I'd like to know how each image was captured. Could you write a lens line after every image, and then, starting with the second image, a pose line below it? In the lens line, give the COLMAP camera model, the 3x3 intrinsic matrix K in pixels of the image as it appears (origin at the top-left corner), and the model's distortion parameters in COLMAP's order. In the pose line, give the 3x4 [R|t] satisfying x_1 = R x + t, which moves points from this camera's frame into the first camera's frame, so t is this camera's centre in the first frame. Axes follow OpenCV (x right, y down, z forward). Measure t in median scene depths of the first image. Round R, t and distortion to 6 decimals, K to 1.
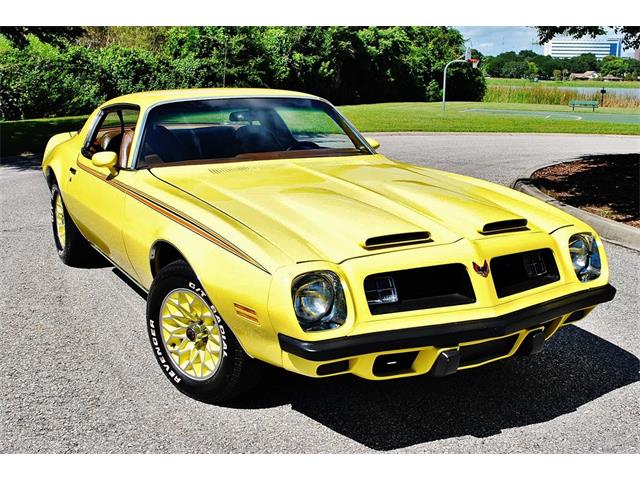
lens RADIAL K [[793.1, 0, 307.2], [0, 793.1, 241.3], [0, 0, 1]] dist [-0.062630, 0.000000]
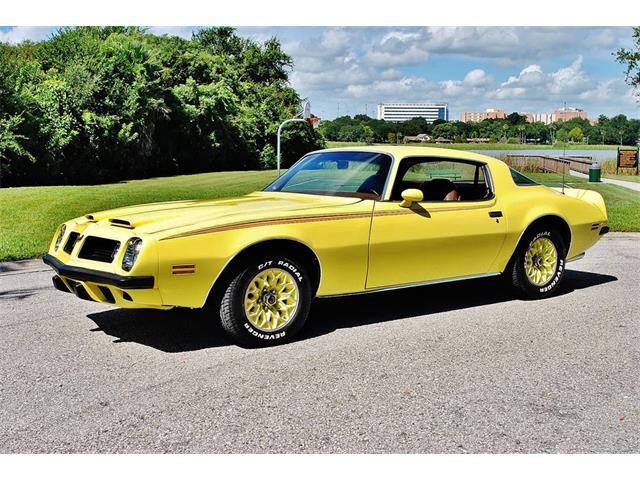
lens RADIAL K [[793.1, 0, 320.3], [0, 793.1, 240.5], [0, 0, 1]] dist [-0.062630, 0.000000]
pose [[0.976995, -0.033872, 0.210553, 0.152719], [0.050903, 0.995808, -0.076002, -0.157099], [-0.207096, 0.084971, 0.974624, 0.774536]]
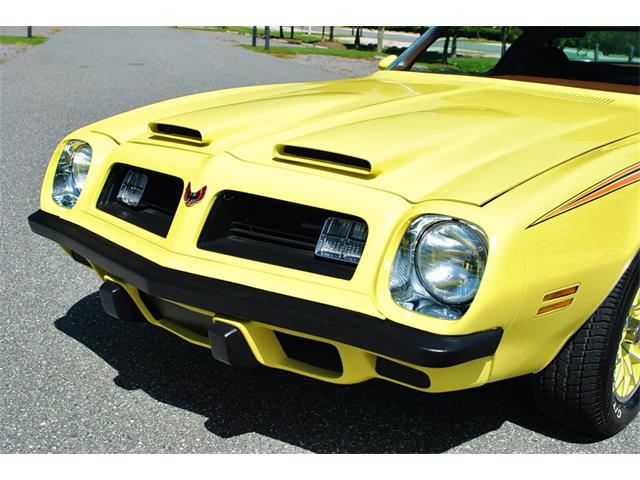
lens RADIAL K [[793.1, 0, 314.7], [0, 793.1, 242.2], [0, 0, 1]] dist [-0.062630, 0.000000]
pose [[0.894437, -0.087431, 0.438564, 0.072193], [0.043817, 0.993117, 0.108622, -0.200620], [-0.445042, -0.077939, 0.892112, 1.036979]]
